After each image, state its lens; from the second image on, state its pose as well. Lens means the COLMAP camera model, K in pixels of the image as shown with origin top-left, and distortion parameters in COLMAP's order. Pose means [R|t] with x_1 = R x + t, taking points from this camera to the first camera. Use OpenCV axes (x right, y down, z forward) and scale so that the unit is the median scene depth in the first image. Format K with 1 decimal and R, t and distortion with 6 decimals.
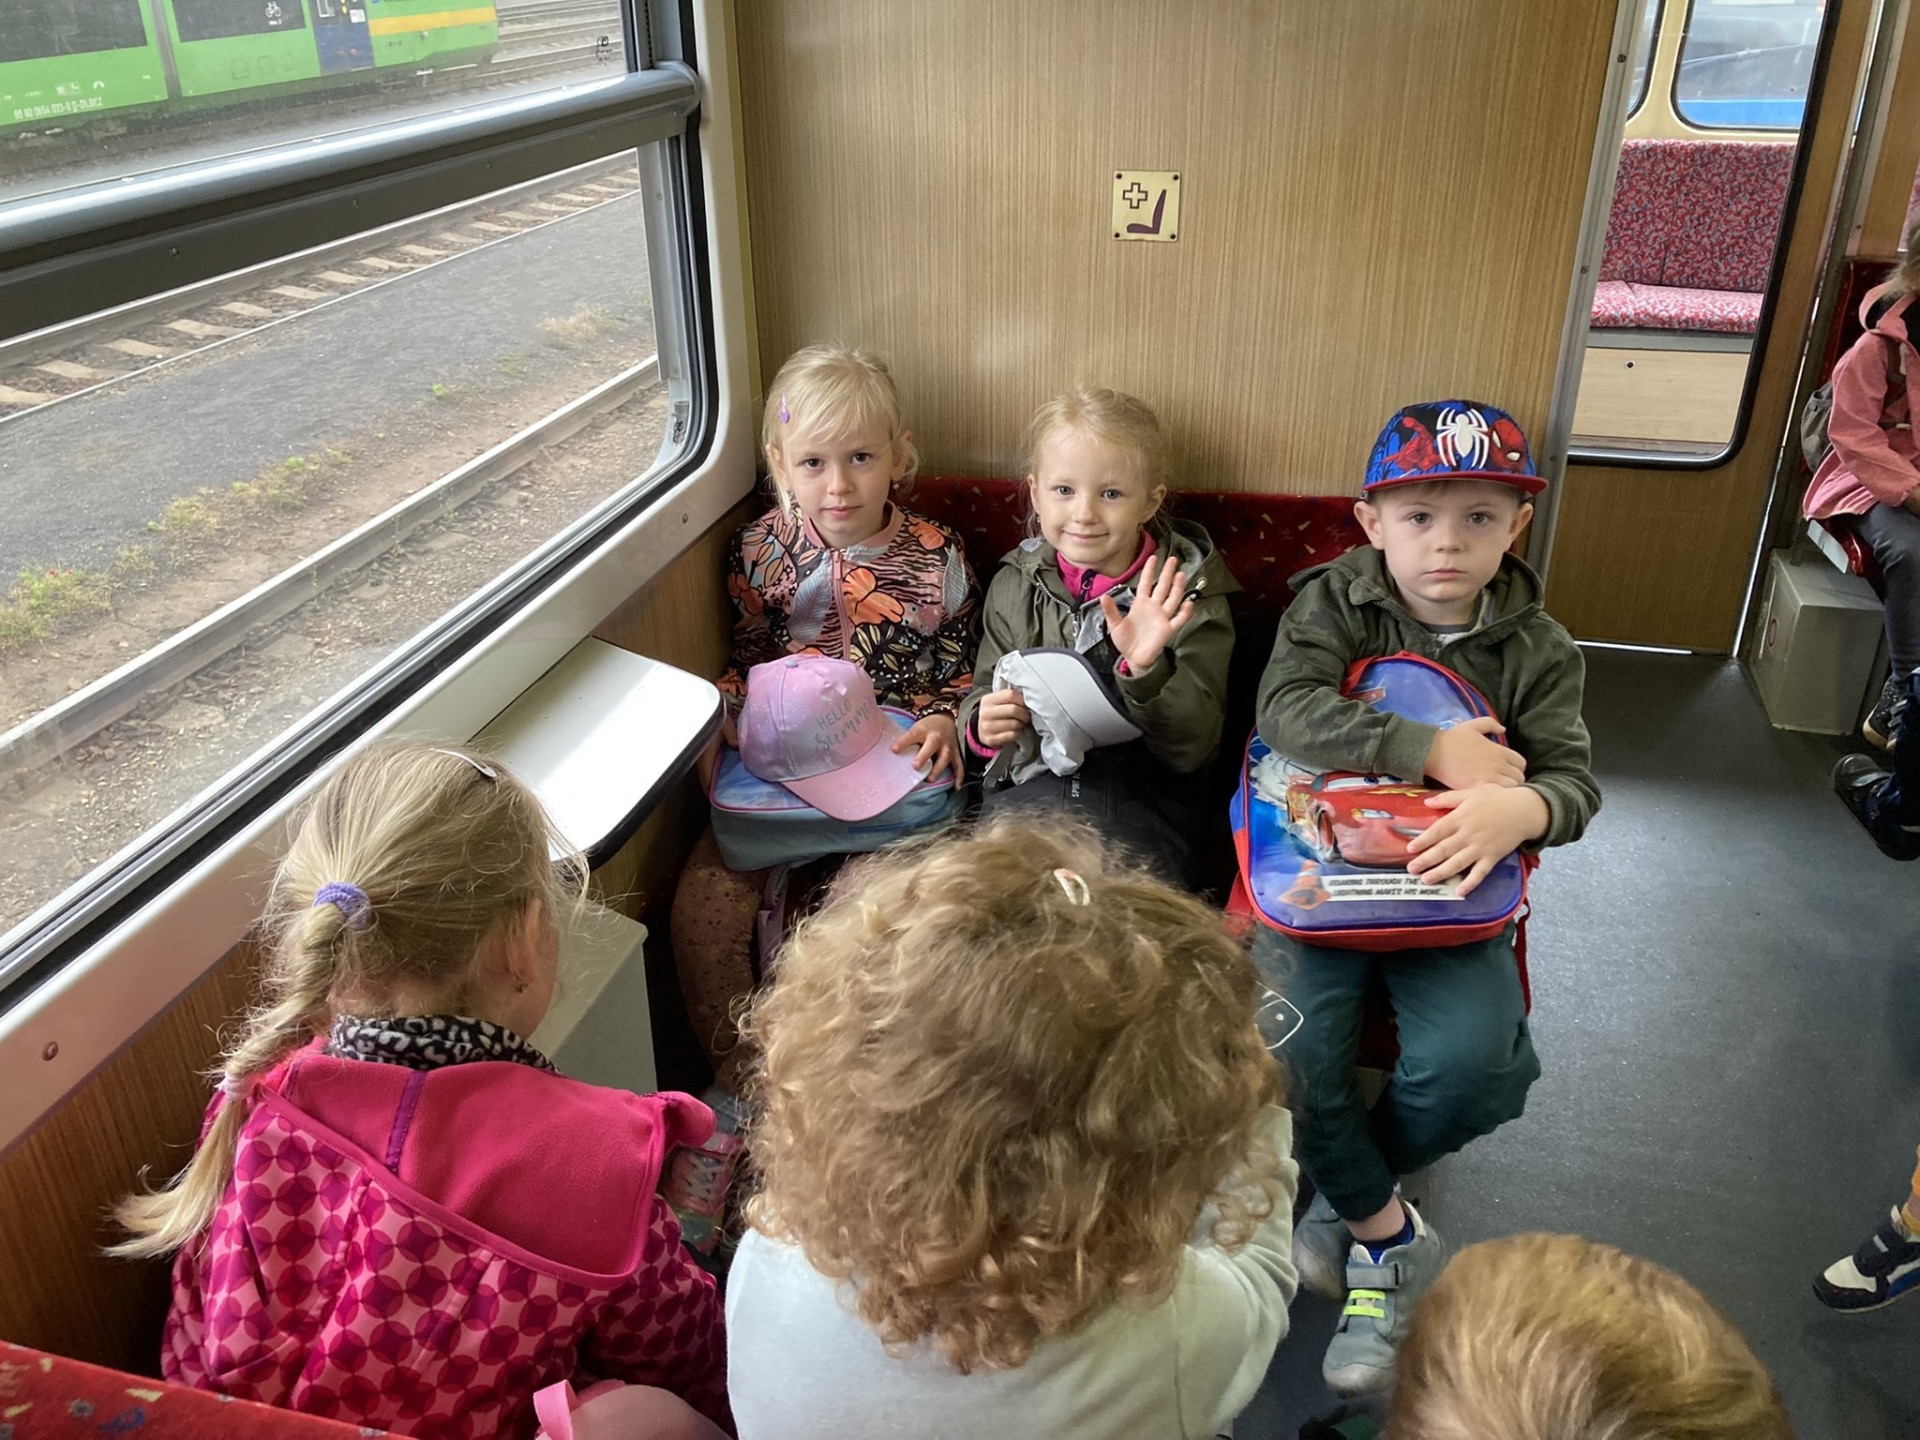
lens RADIAL K [[1601.5, 0, 947.7], [0, 1601.5, 722.9], [0, 0, 1]] dist [0.034073, -0.016819]
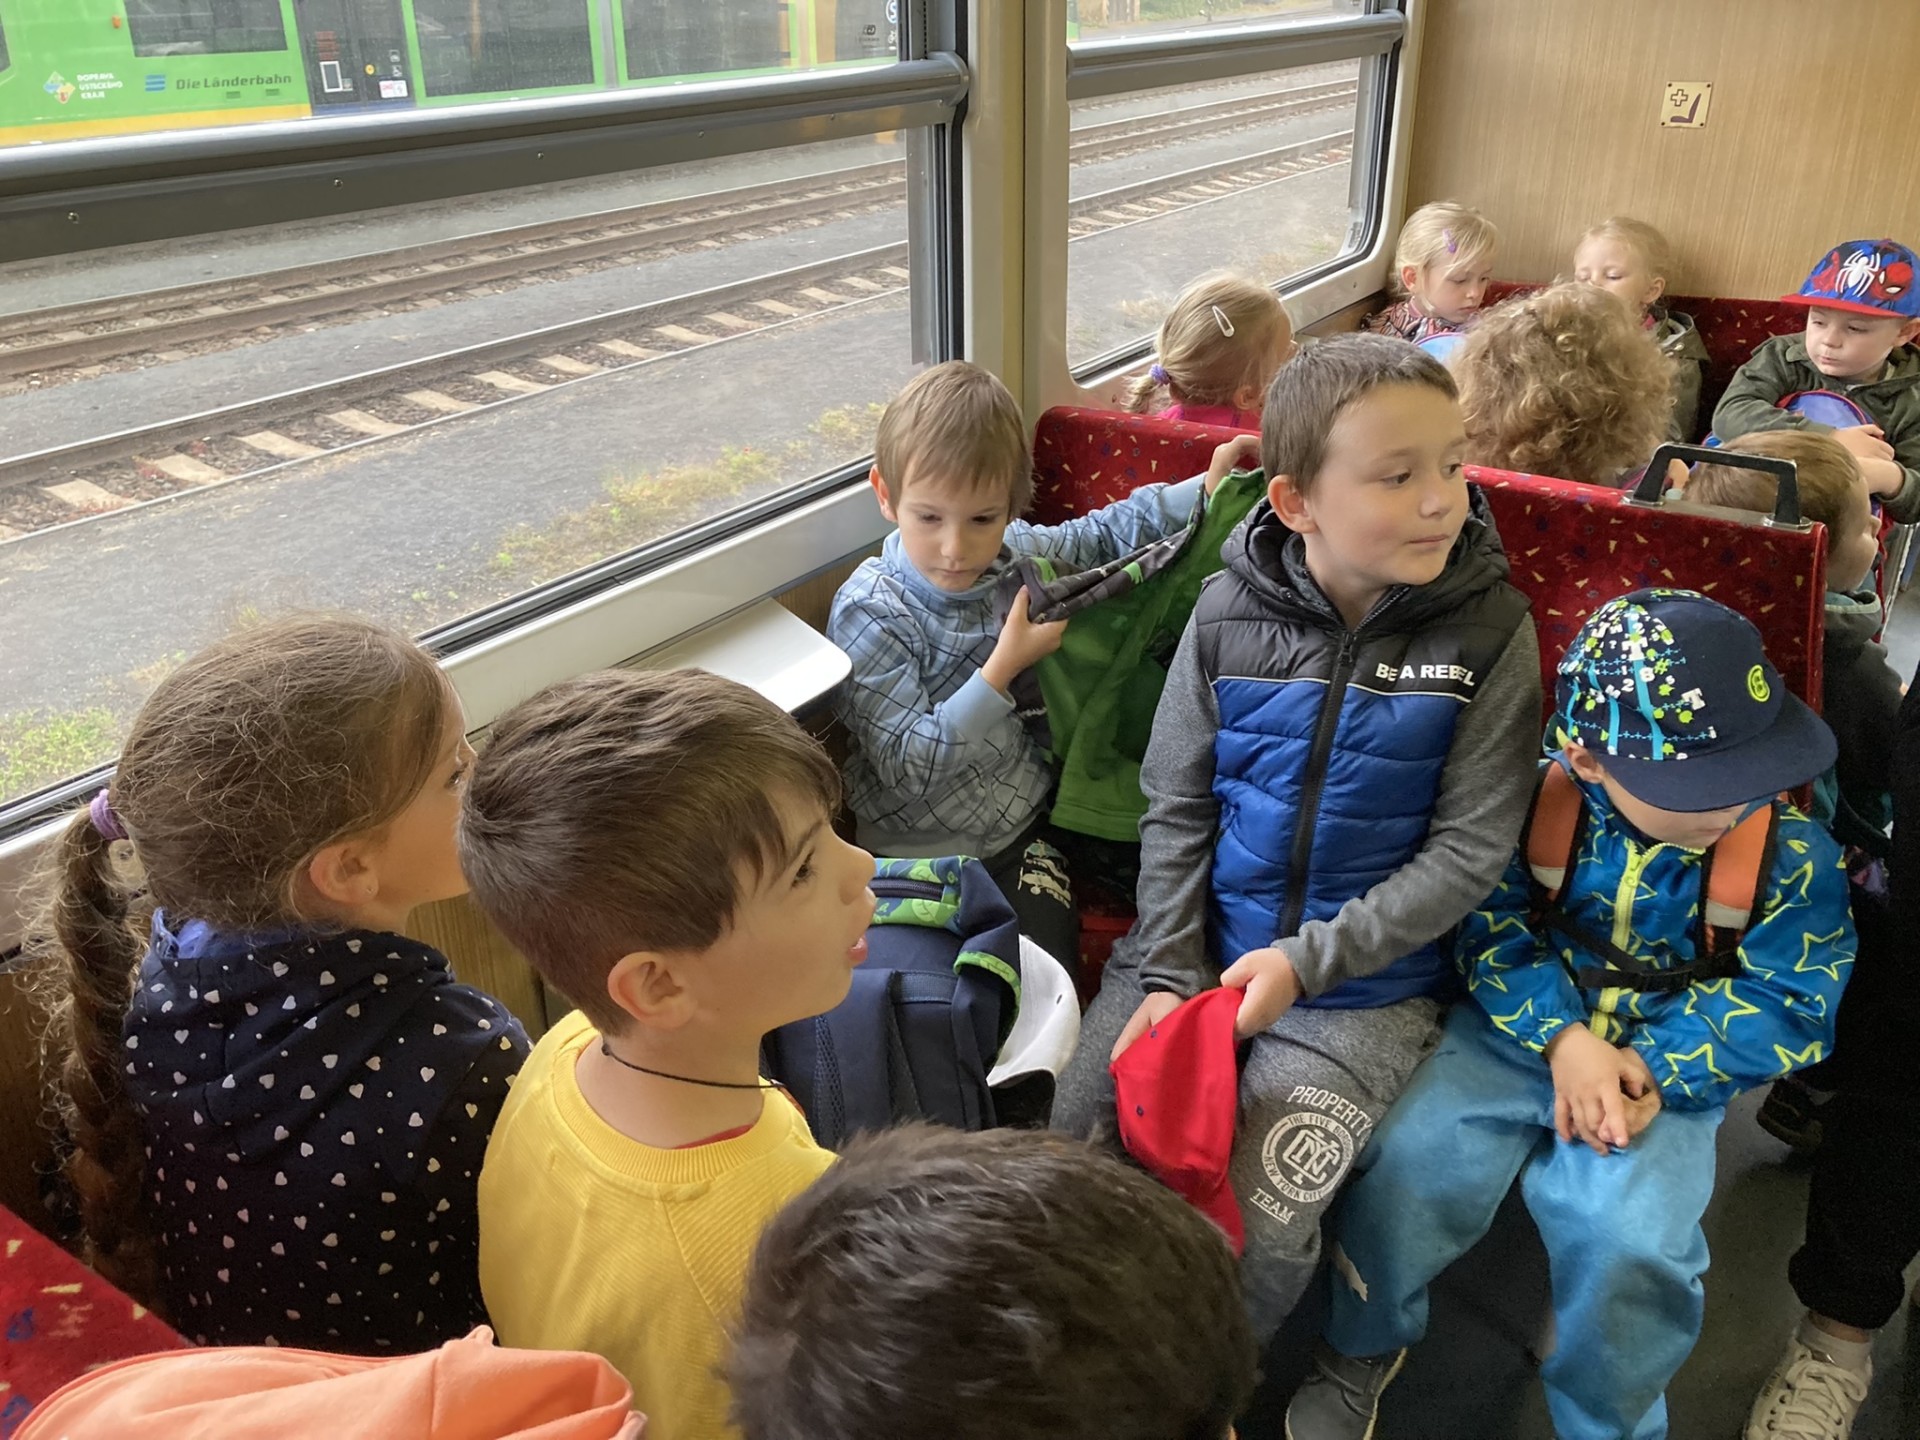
lens RADIAL K [[1601.5, 0, 966.4], [0, 1601.5, 709.4], [0, 0, 1]] dist [0.034073, -0.016819]
pose [[0.951791, 0.133569, -0.276139, -0.027942], [-0.140042, 0.990138, -0.003762, 0.347692], [0.272913, 0.042251, 0.961110, -0.645138]]
